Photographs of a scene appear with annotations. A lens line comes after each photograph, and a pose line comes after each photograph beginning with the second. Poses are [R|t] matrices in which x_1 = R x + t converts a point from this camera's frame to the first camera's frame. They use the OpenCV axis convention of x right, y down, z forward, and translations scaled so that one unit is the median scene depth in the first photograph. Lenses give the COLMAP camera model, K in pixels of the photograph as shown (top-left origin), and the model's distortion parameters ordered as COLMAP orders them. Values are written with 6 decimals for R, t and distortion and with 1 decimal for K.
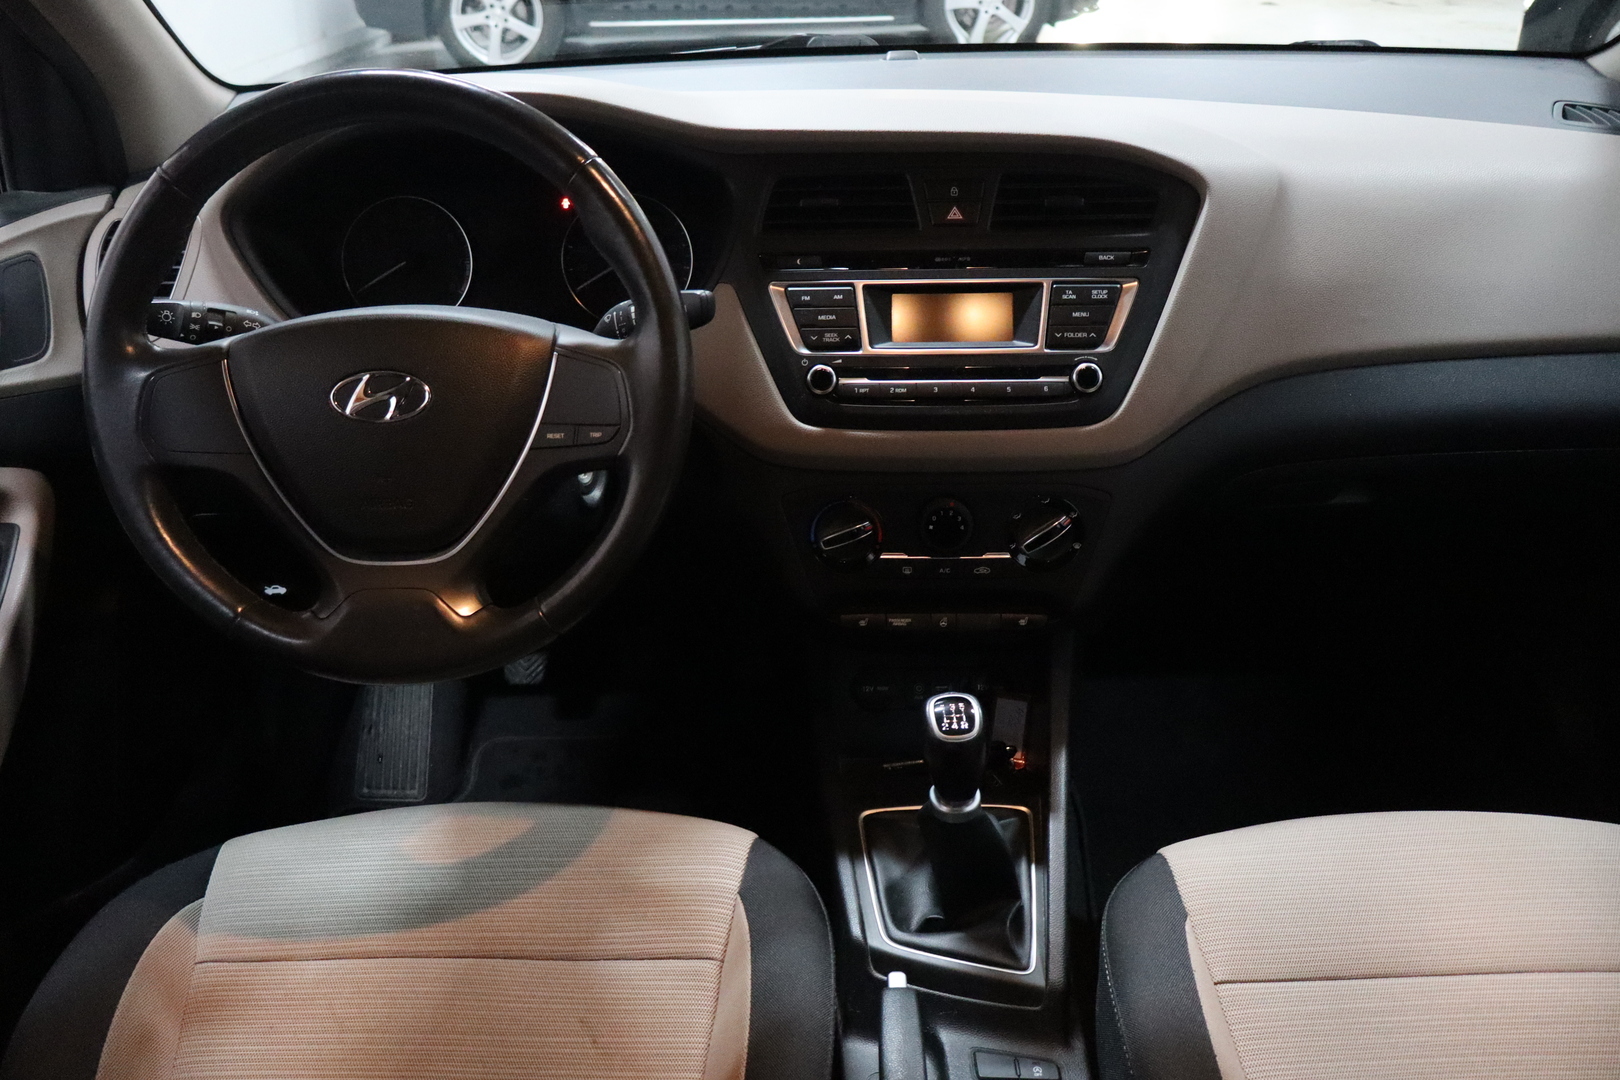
lens RADIAL K [[1403.1, 0, 815.2], [0, 1403.1, 544.2], [0, 0, 1]] dist [0.000825, -0.003144]
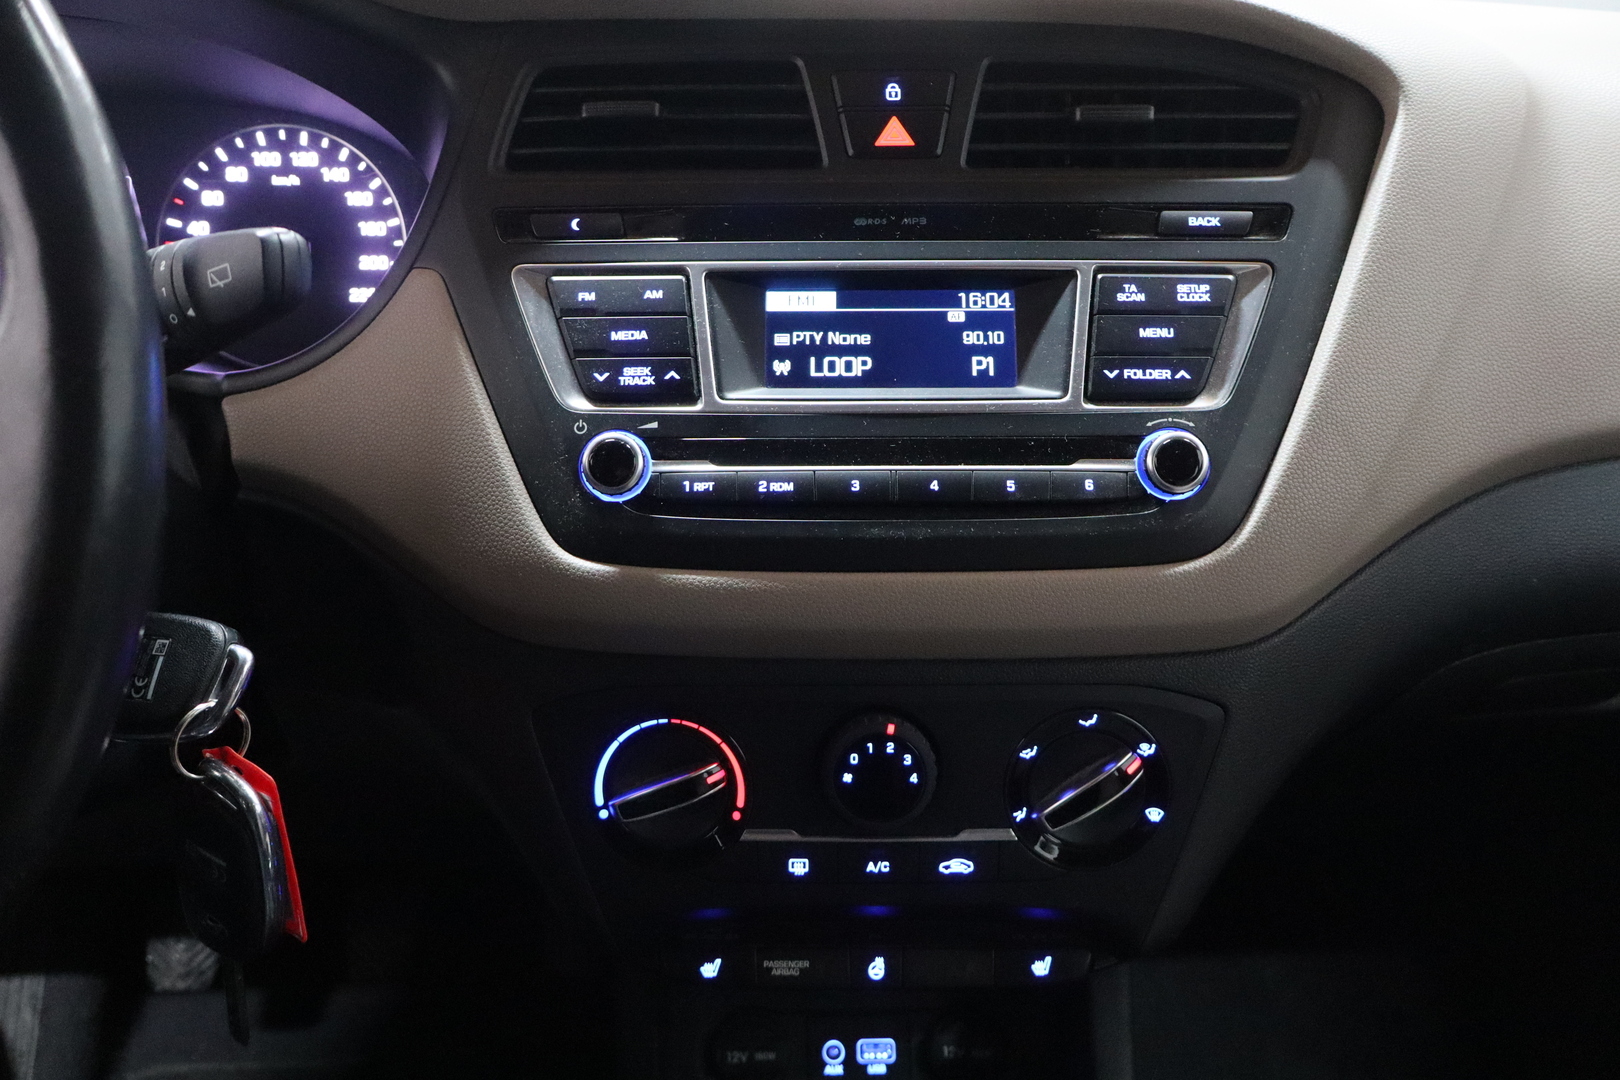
lens RADIAL K [[1438.1, 0, 802.4], [0, 1438.1, 532.6], [0, 0, 1]] dist [0.070965, 0.007507]
pose [[0.999468, 0.004137, 0.032367, 0.051827], [-0.000901, 0.995050, -0.099371, -0.045847], [-0.032618, 0.099289, 0.994524, 0.515577]]
